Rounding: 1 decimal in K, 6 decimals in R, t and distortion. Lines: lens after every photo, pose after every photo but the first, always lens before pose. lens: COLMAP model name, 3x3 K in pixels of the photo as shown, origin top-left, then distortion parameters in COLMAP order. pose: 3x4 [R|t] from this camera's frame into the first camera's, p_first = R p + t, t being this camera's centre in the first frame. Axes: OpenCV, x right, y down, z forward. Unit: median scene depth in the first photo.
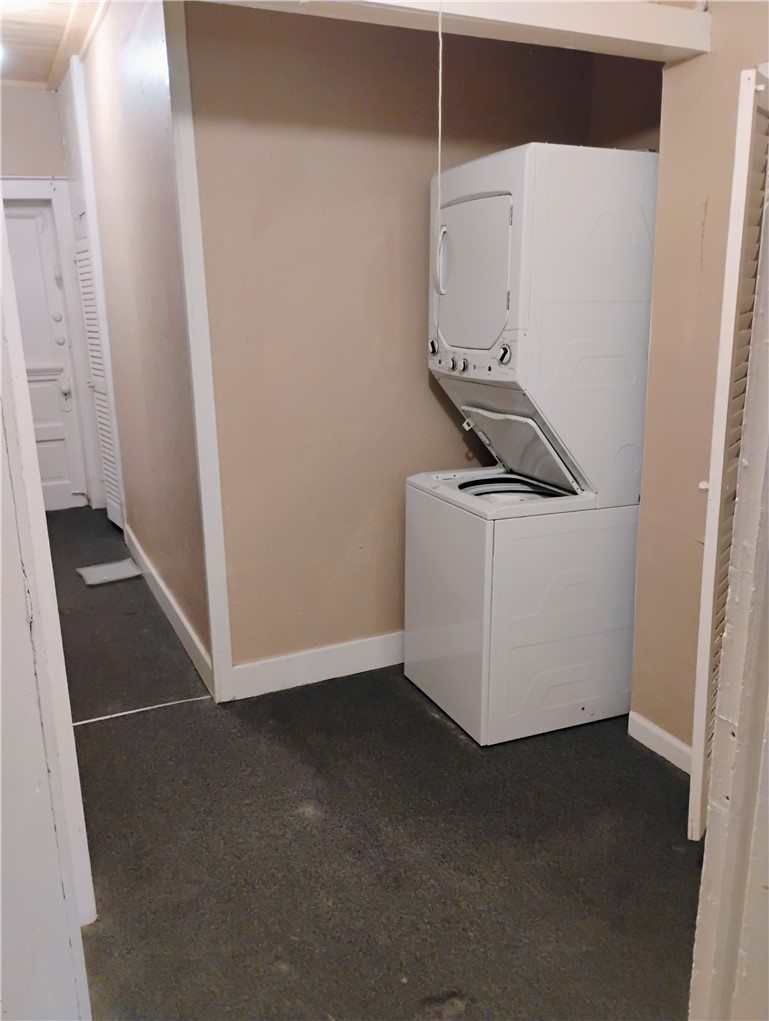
lens RADIAL K [[843.9, 0, 387.8], [0, 843.9, 518.6], [0, 0, 1]] dist [0.066609, -0.084660]
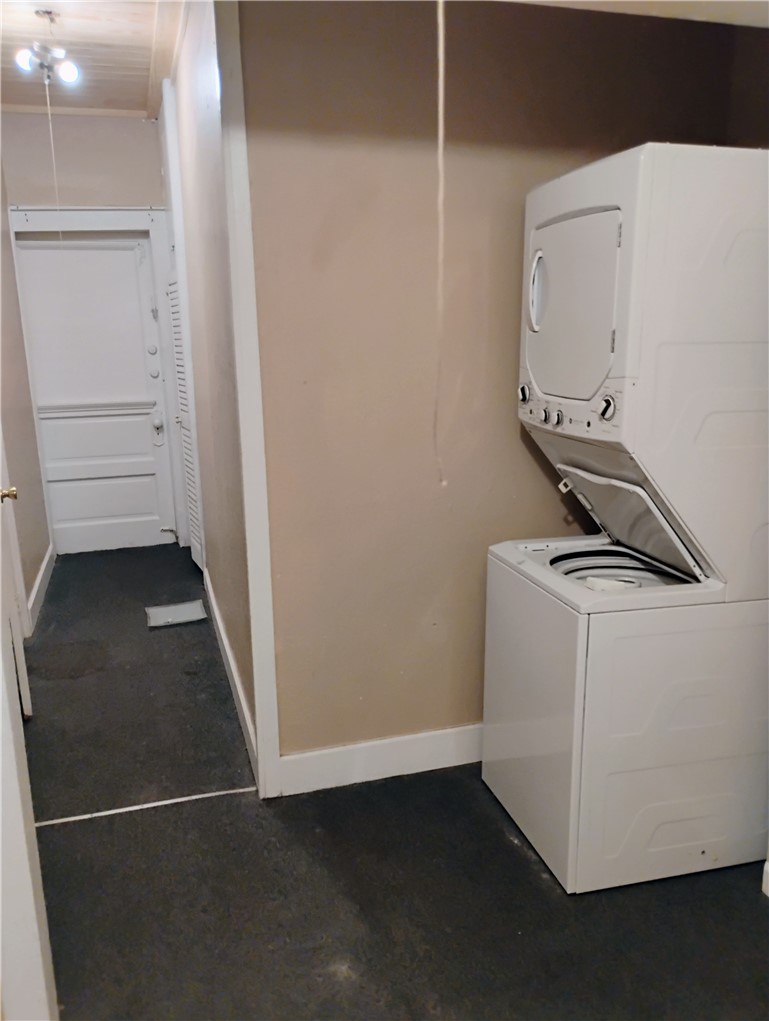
lens RADIAL K [[843.9, 0, 388.7], [0, 843.9, 512.5], [0, 0, 1]] dist [0.066609, -0.084660]
pose [[0.989720, 0.031186, -0.139578, 0.041947], [-0.036278, 0.998760, -0.034087, -0.052378], [0.138342, 0.038800, 0.989624, 0.160463]]
